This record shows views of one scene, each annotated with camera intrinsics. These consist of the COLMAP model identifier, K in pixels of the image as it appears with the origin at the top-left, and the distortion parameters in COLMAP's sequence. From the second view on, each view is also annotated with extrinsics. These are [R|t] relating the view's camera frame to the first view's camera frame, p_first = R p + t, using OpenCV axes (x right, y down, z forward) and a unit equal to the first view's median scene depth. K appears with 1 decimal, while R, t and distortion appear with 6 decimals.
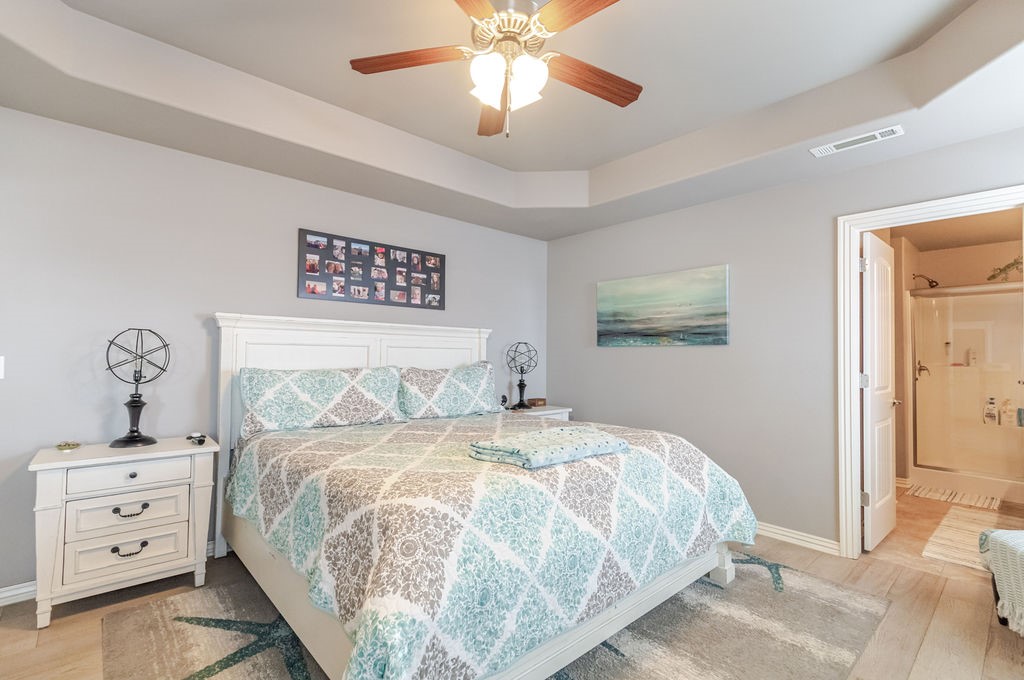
lens RADIAL K [[464.4, 0, 512.8], [0, 464.4, 342.1], [0, 0, 1]] dist [0.002694, -0.000298]
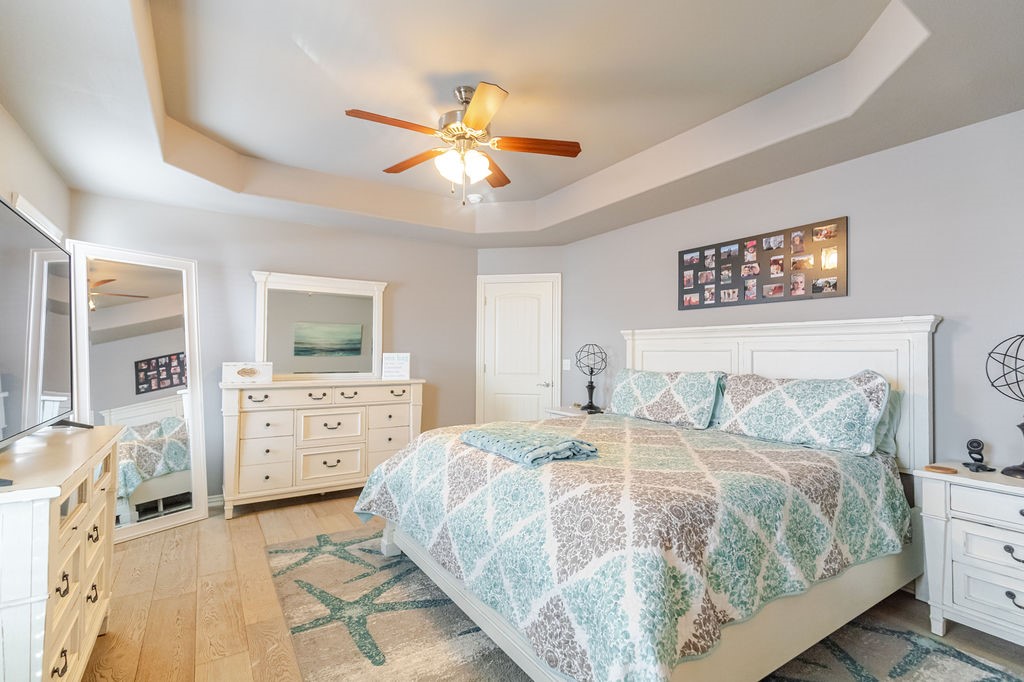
lens RADIAL K [[464.4, 0, 512.8], [0, 464.4, 343.1], [0, 0, 1]] dist [0.002694, -0.000298]
pose [[-0.164420, -0.042978, -0.985454, 0.711430], [0.009396, 0.998937, -0.045134, 0.032332], [0.986346, -0.016680, -0.163841, 0.729452]]
